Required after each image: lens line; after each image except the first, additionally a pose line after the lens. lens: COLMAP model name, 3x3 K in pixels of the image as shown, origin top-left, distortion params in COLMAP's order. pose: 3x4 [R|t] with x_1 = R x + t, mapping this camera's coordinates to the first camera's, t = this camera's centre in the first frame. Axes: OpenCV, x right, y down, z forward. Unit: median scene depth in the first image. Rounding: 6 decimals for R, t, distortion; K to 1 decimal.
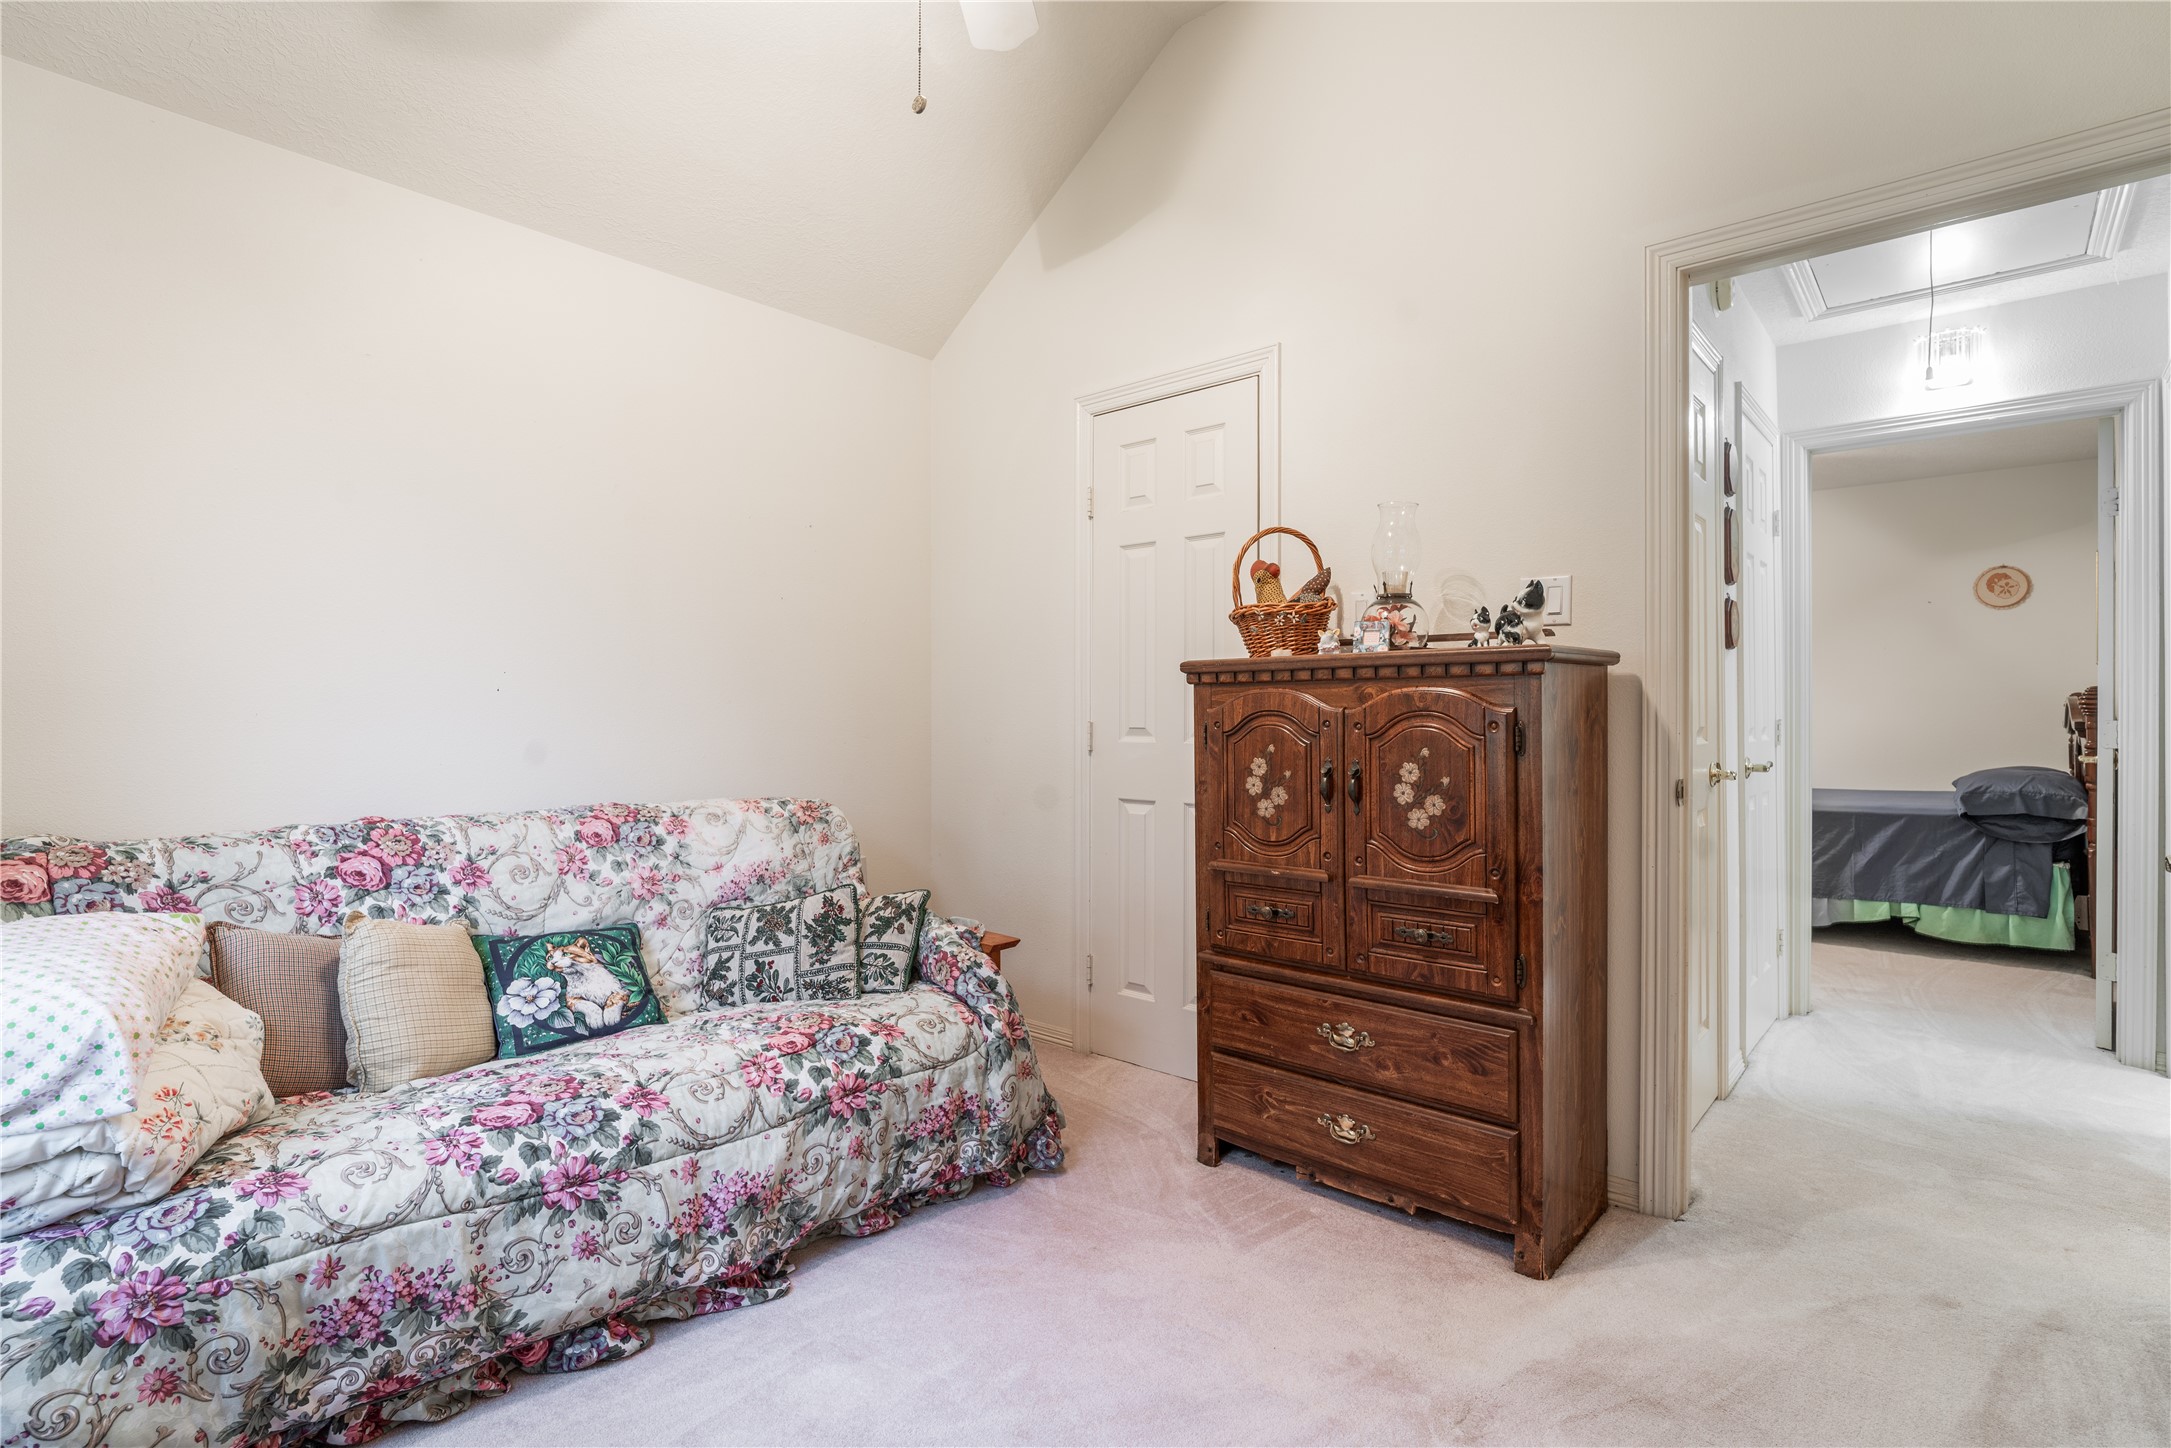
lens RADIAL K [[1040.7, 0, 1075.9], [0, 1040.7, 727.9], [0, 0, 1]] dist [0.001261, 0.002165]
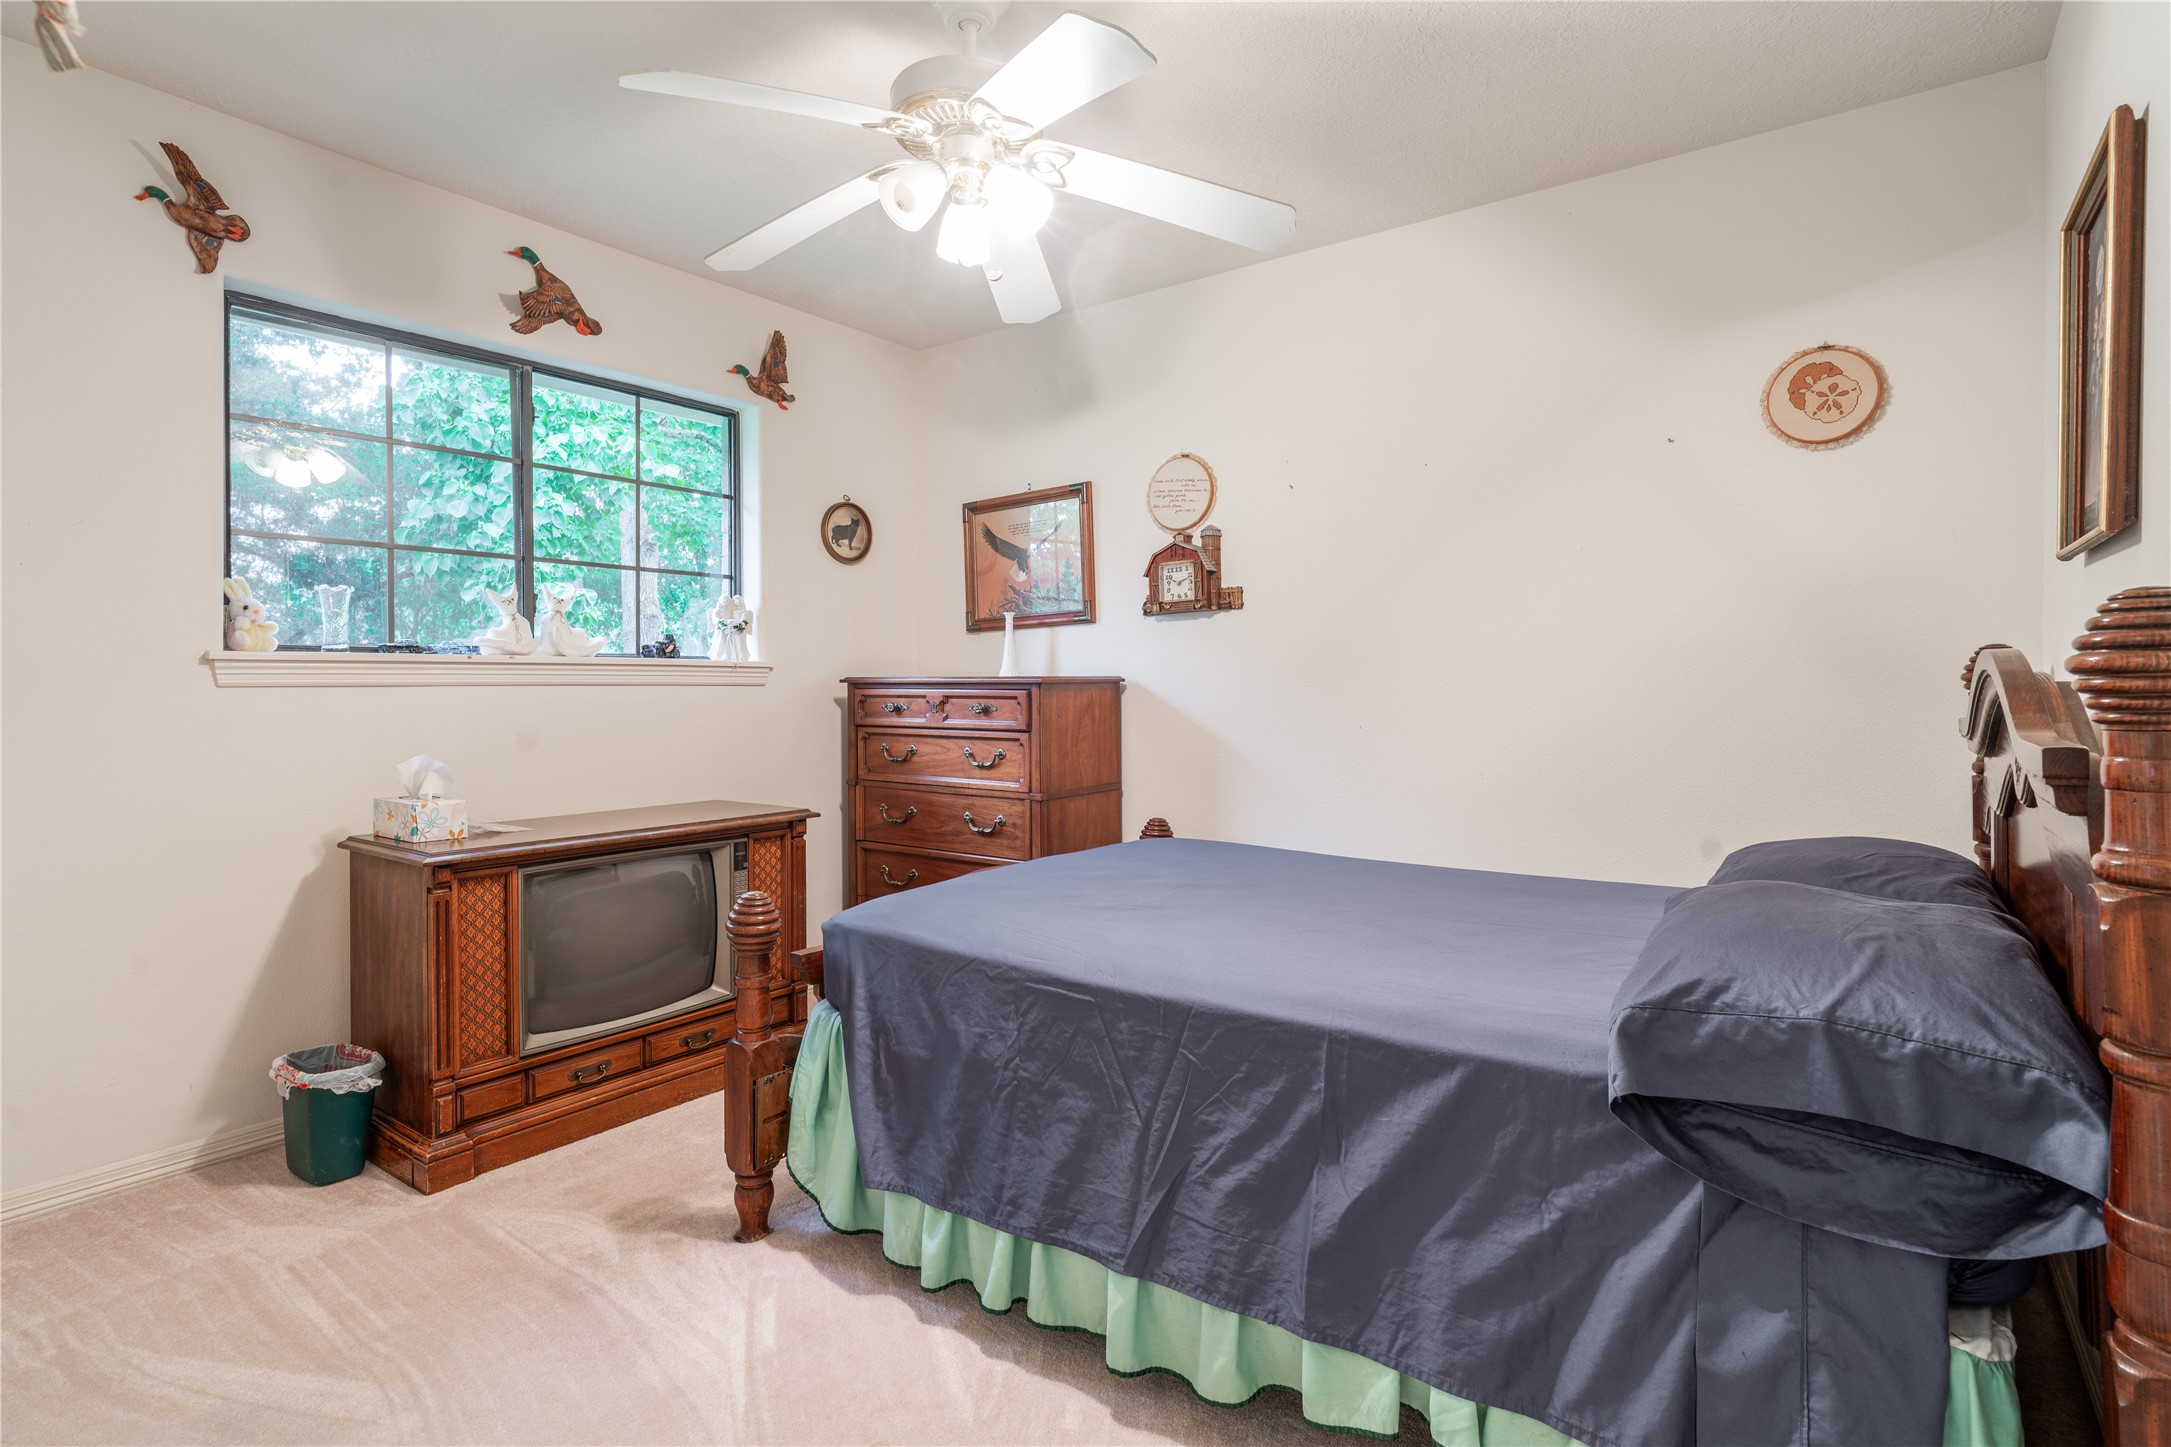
lens RADIAL K [[1040.7, 0, 1088.2], [0, 1040.7, 710.9], [0, 0, 1]] dist [0.001261, 0.002165]
pose [[0.996254, 0.009353, 0.085971, 0.642702], [-0.010101, 0.999915, 0.008266, -0.011826], [-0.085886, -0.009104, 0.996263, 0.698270]]
